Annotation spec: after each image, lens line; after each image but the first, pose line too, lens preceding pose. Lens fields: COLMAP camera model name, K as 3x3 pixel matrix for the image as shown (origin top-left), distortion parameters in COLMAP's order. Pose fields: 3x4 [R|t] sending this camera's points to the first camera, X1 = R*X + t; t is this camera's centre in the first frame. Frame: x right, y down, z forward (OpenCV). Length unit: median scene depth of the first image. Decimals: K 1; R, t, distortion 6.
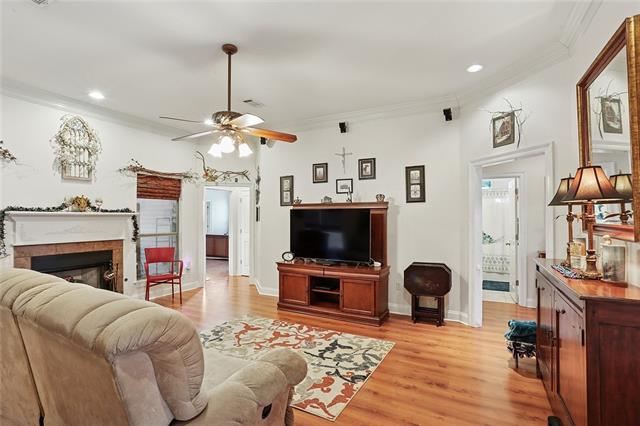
lens RADIAL K [[308.8, 0, 320.0], [0, 308.8, 213.0], [0, 0, 1]] dist [-0.022956, 0.000353]
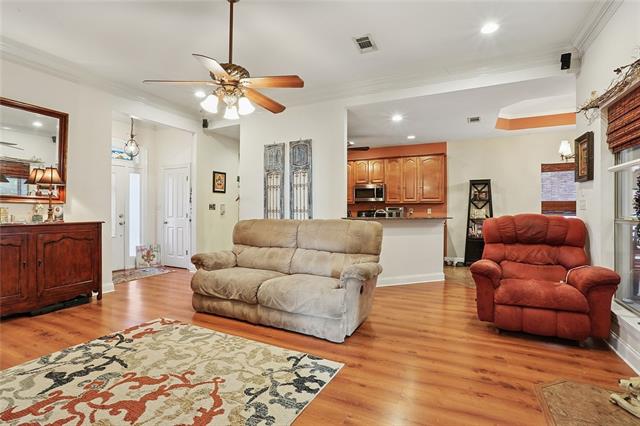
lens RADIAL K [[308.8, 0, 320.0], [0, 308.8, 213.0], [0, 0, 1]] dist [-0.022956, 0.000353]
pose [[-0.999725, -0.001450, -0.023386, -0.479012], [-0.001186, 0.999935, -0.011324, 0.096579], [0.023401, -0.011294, -0.999662, 1.698981]]
